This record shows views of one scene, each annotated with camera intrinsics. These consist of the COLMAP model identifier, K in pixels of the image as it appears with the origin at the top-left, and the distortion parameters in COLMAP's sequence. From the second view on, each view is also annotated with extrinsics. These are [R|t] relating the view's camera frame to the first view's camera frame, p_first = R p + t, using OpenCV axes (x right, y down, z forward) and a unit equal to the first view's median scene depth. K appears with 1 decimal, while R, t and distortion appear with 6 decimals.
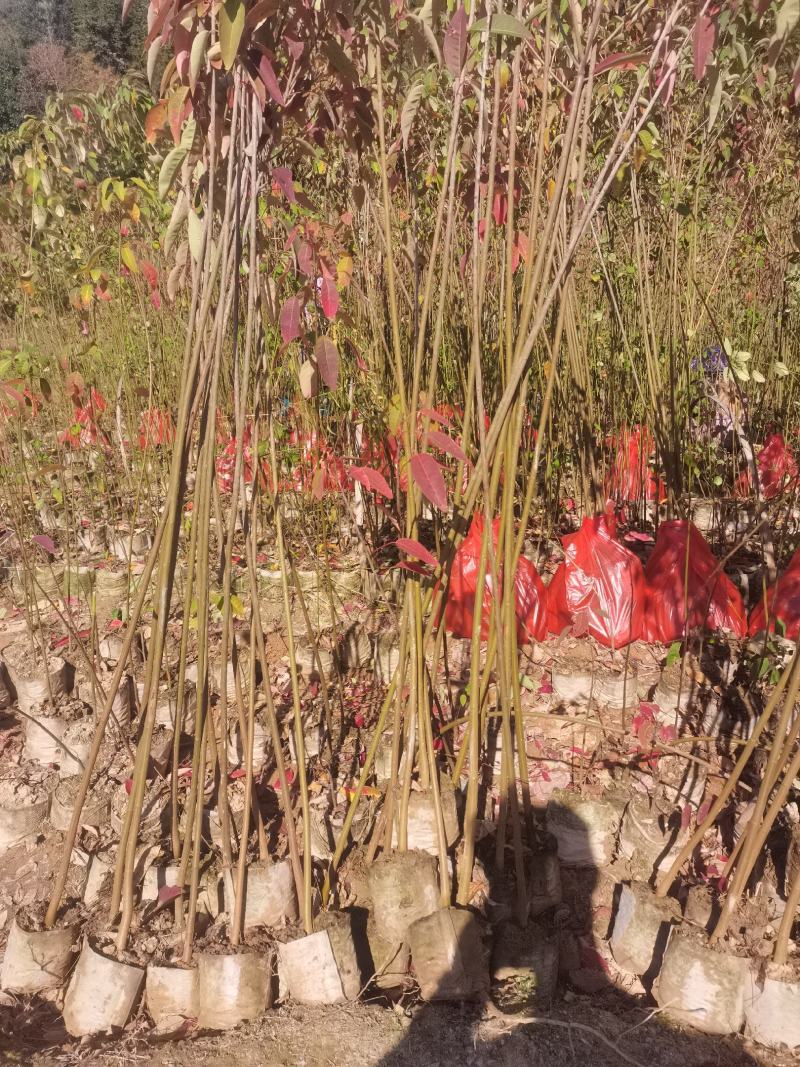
lens RADIAL K [[817.4, 0, 396.2], [0, 817.4, 533.7], [0, 0, 1]] dist [0.012337, 0.006614]
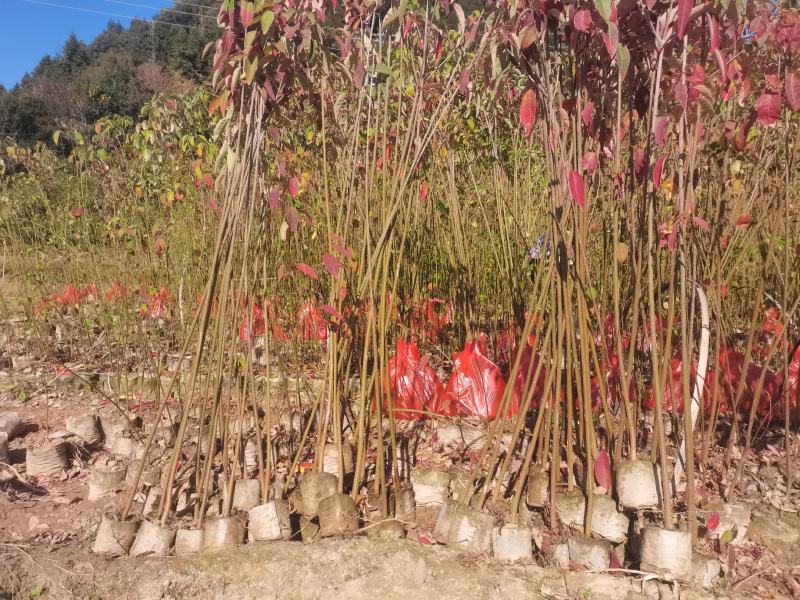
lens RADIAL K [[612.9, 0, 400.0], [0, 612.9, 300.0], [0, 0, 1]] dist [0.012337, 0.006614]
pose [[0.999579, 0.019276, 0.021685, 0.138678], [-0.015107, 0.983880, -0.178189, 0.226117], [-0.024770, 0.177787, 0.983757, -0.407955]]
